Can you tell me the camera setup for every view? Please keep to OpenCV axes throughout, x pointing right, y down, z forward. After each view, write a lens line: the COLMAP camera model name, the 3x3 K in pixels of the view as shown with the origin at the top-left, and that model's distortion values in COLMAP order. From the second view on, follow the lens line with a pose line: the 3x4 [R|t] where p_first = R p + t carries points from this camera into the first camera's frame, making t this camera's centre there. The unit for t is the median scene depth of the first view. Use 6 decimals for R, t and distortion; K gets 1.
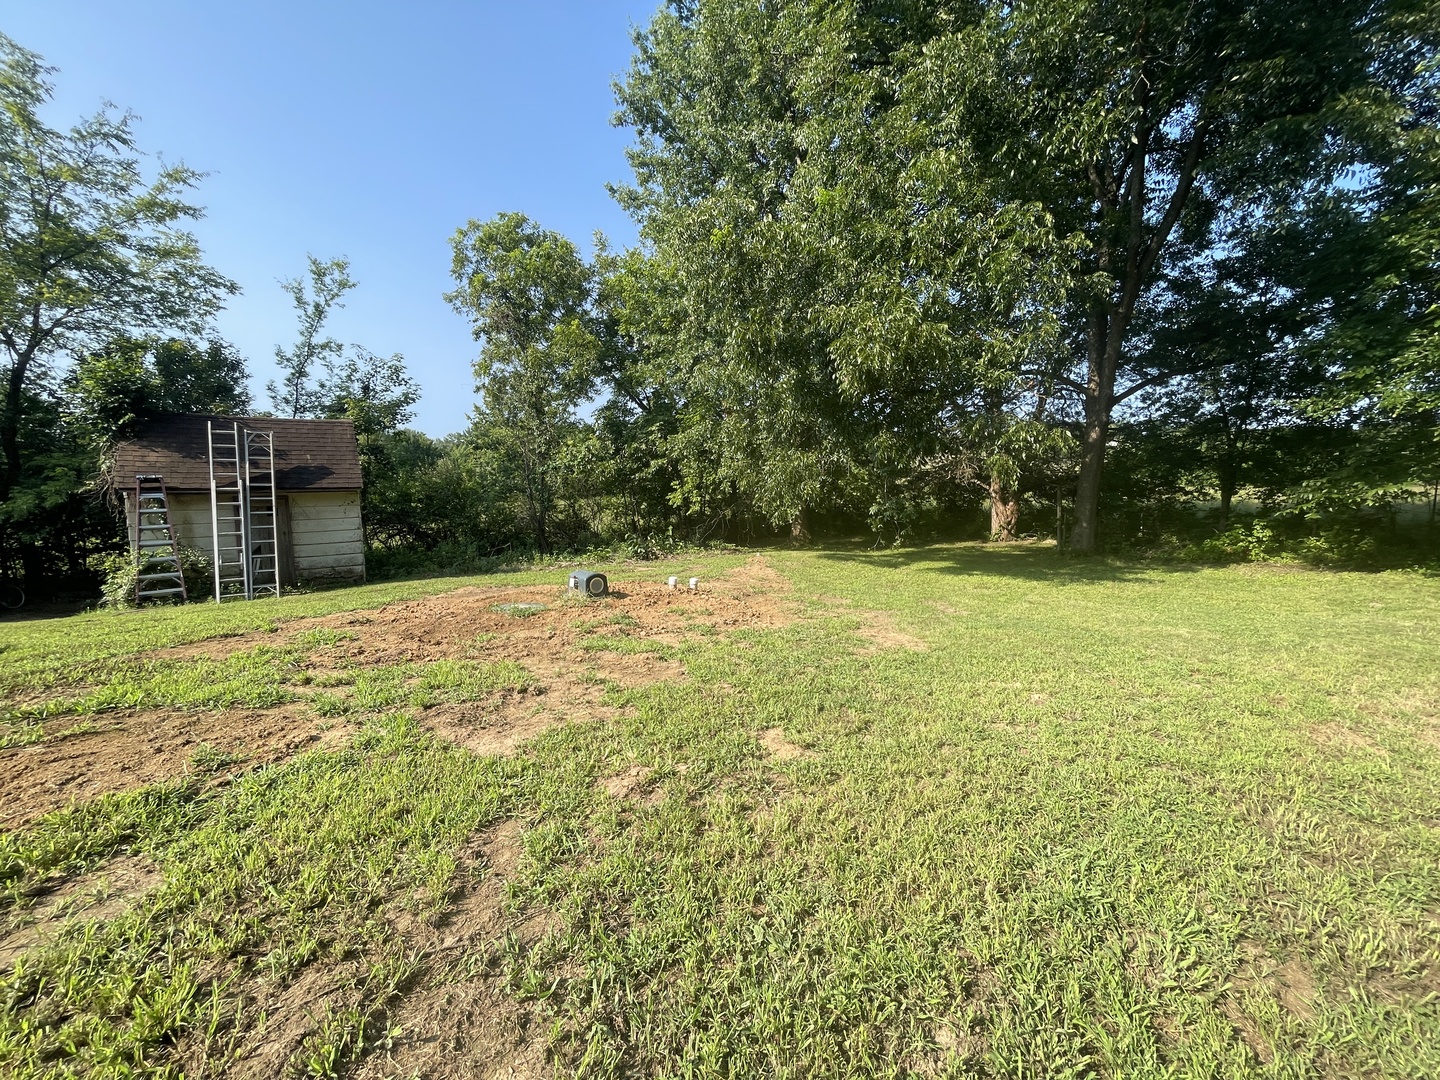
lens RADIAL K [[582.4, 0, 712.3], [0, 582.4, 540.1], [0, 0, 1]] dist [-0.003573, -0.000399]
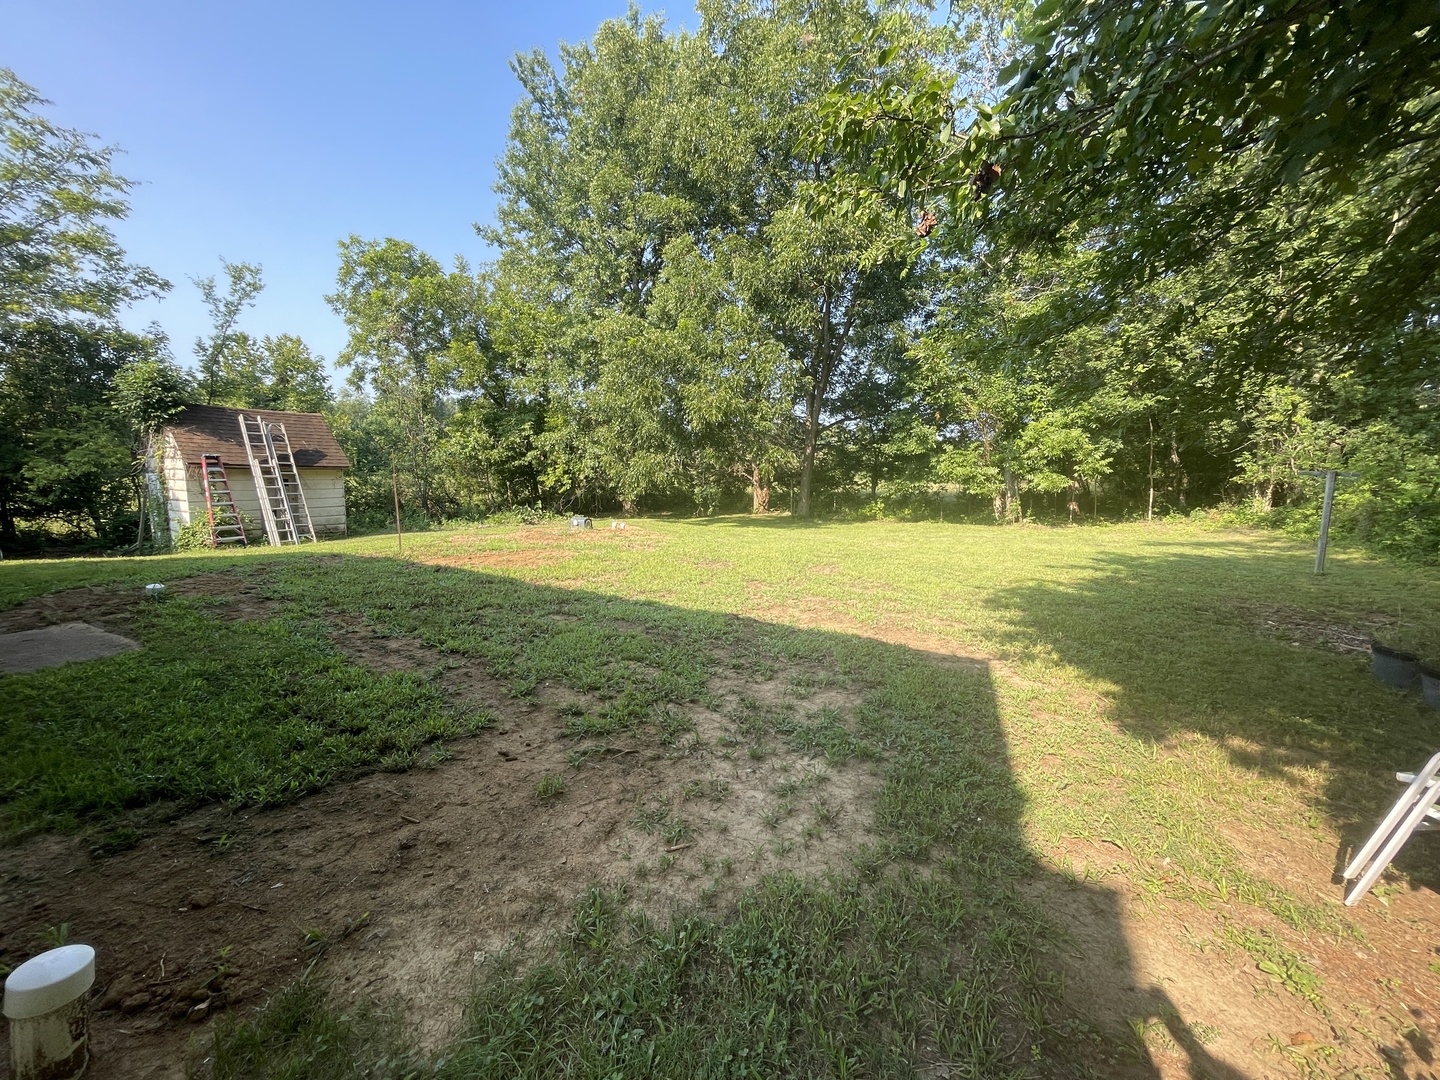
lens RADIAL K [[582.4, 0, 720.9], [0, 582.4, 545.8], [0, 0, 1]] dist [-0.003573, -0.000399]
pose [[0.916959, -0.019494, 0.398505, -0.325519], [0.005579, 0.999334, 0.036048, 0.047659], [-0.398942, -0.030831, 0.916458, -0.568933]]
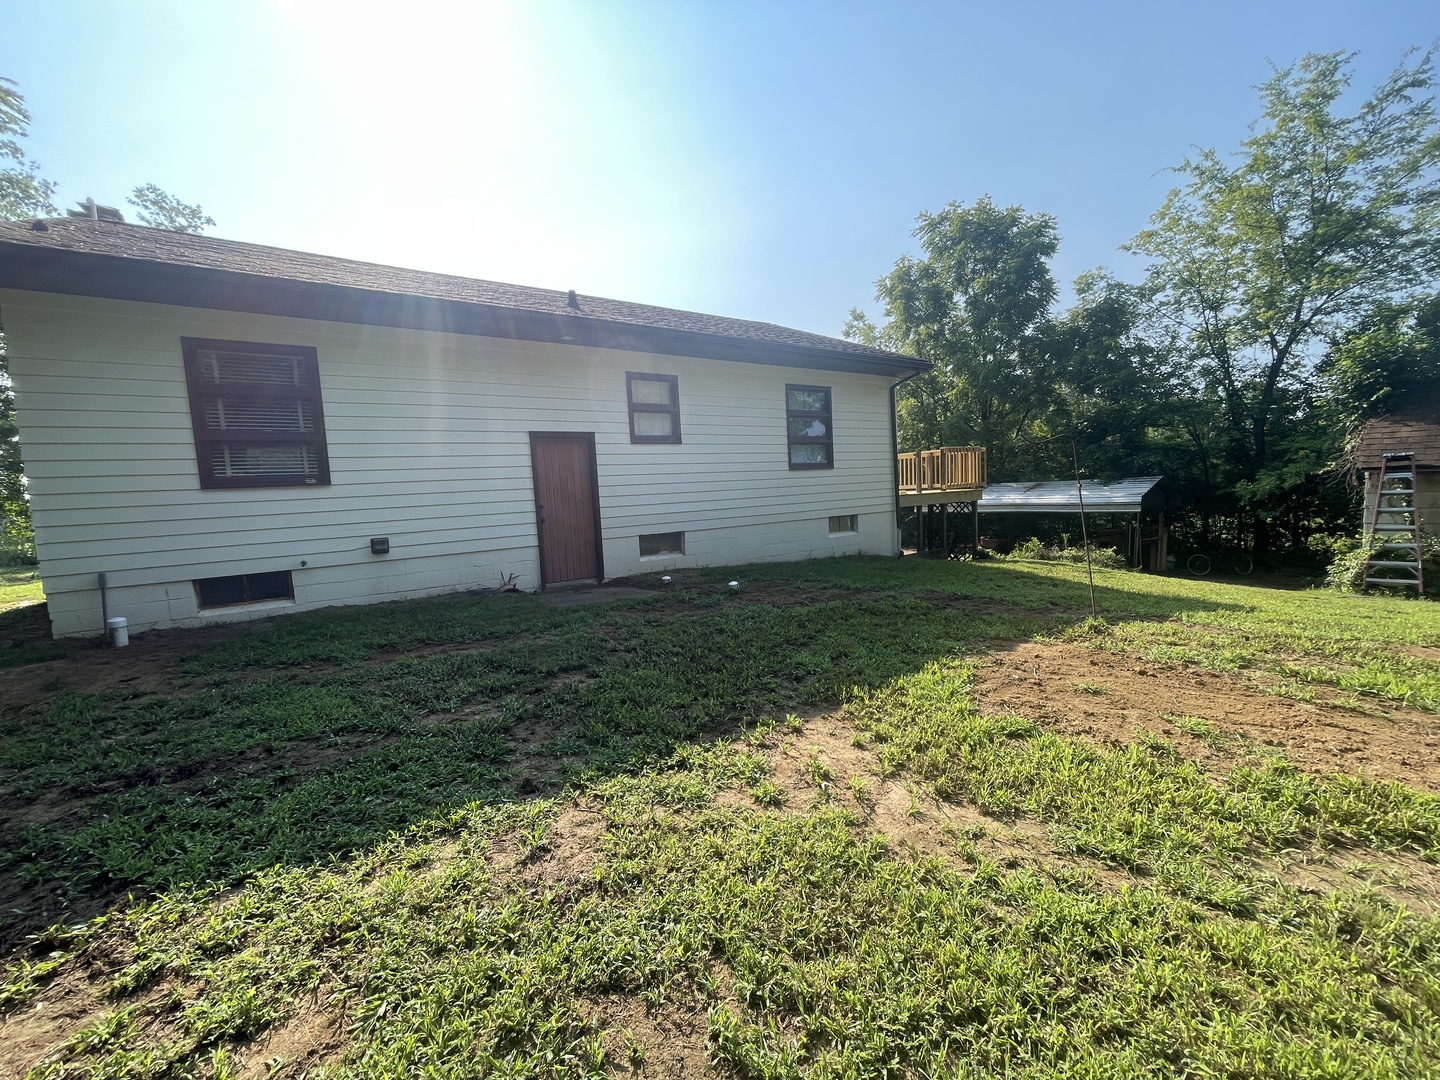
lens RADIAL K [[582.4, 0, 721.2], [0, 582.4, 541.1], [0, 0, 1]] dist [-0.003573, -0.000399]
pose [[-0.033971, 0.092162, -0.995164, -0.012196], [-0.057578, 0.993905, 0.094011, 0.001371], [0.997763, 0.060493, -0.028458, -0.021530]]
